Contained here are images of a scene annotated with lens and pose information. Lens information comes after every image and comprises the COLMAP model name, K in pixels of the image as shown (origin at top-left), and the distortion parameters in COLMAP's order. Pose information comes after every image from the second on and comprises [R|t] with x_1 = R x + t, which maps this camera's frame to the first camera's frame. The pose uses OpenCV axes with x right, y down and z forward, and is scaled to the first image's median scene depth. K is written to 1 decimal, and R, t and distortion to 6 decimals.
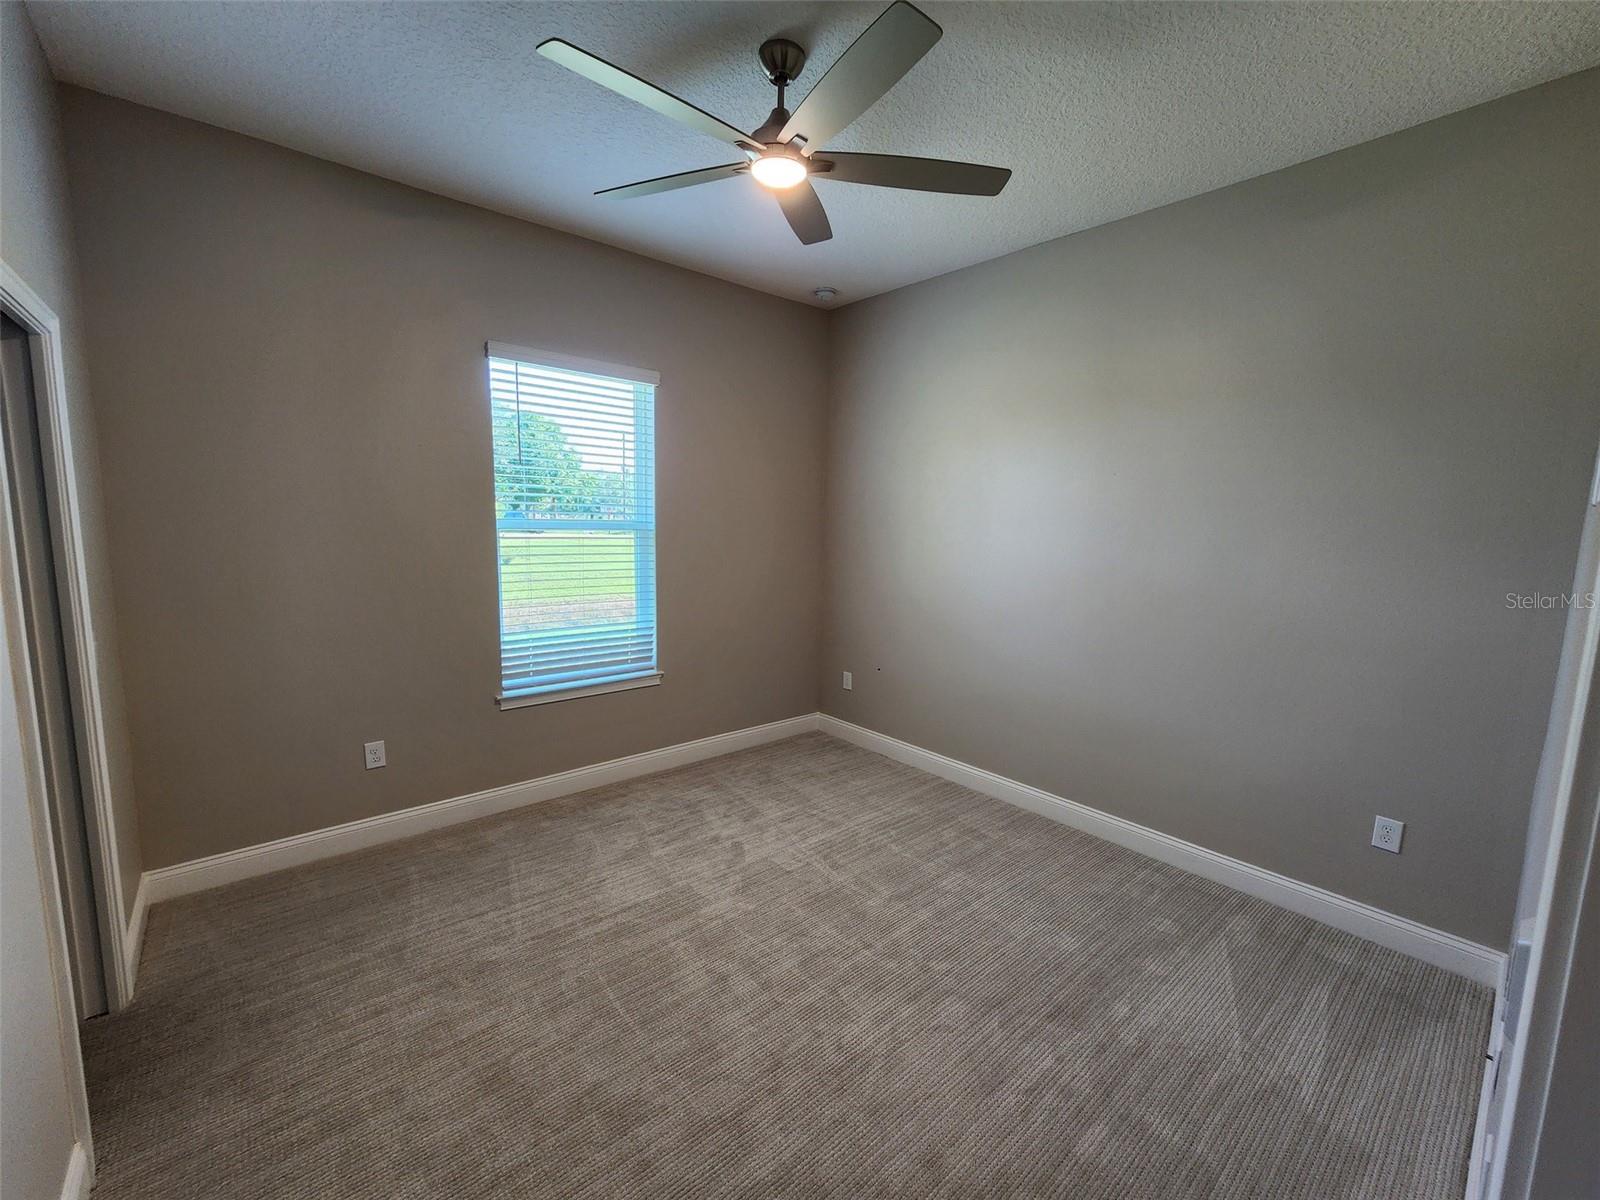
lens RADIAL K [[660.1, 0, 808.8], [0, 660.1, 598.9], [0, 0, 1]] dist [-0.002892, 0.001101]
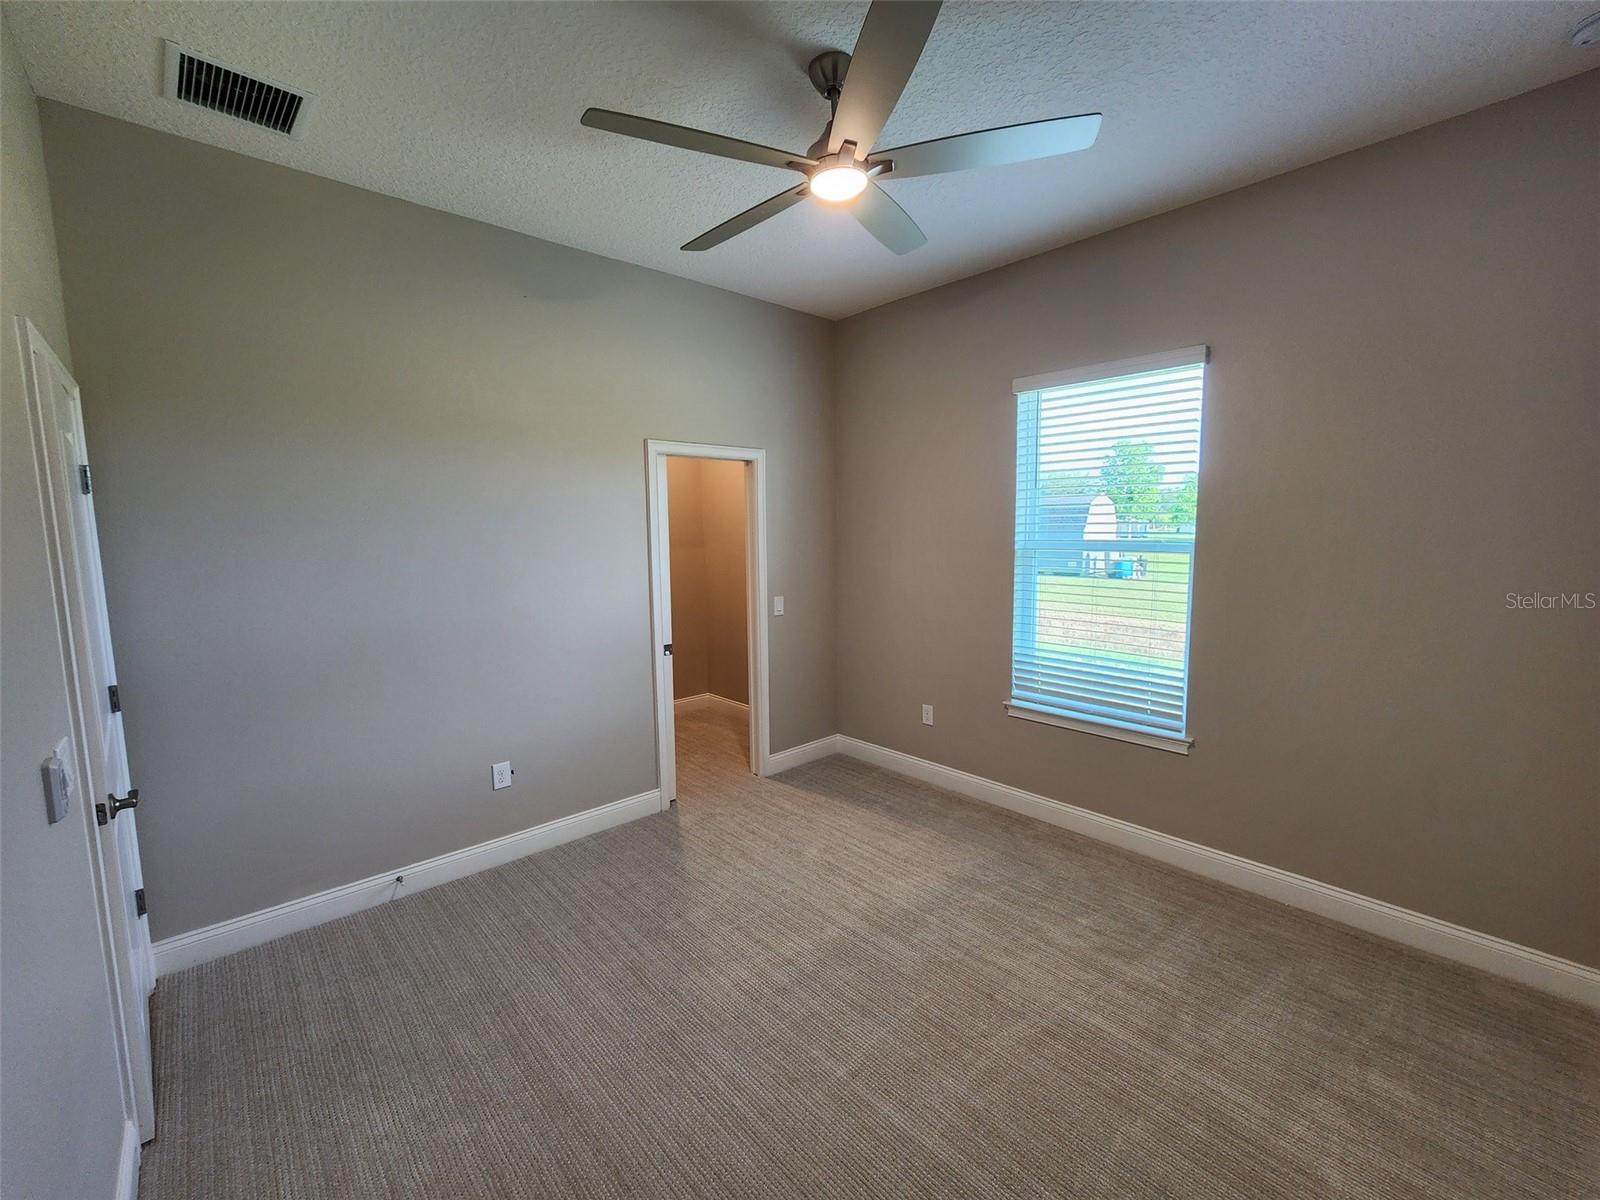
lens RADIAL K [[660.1, 0, 801.0], [0, 660.1, 598.4], [0, 0, 1]] dist [-0.002892, 0.001101]
pose [[0.021853, 0.082478, -0.996353, 0.593875], [-0.116226, 0.990044, 0.079407, -0.068460], [0.992982, 0.114066, 0.031221, 0.604845]]
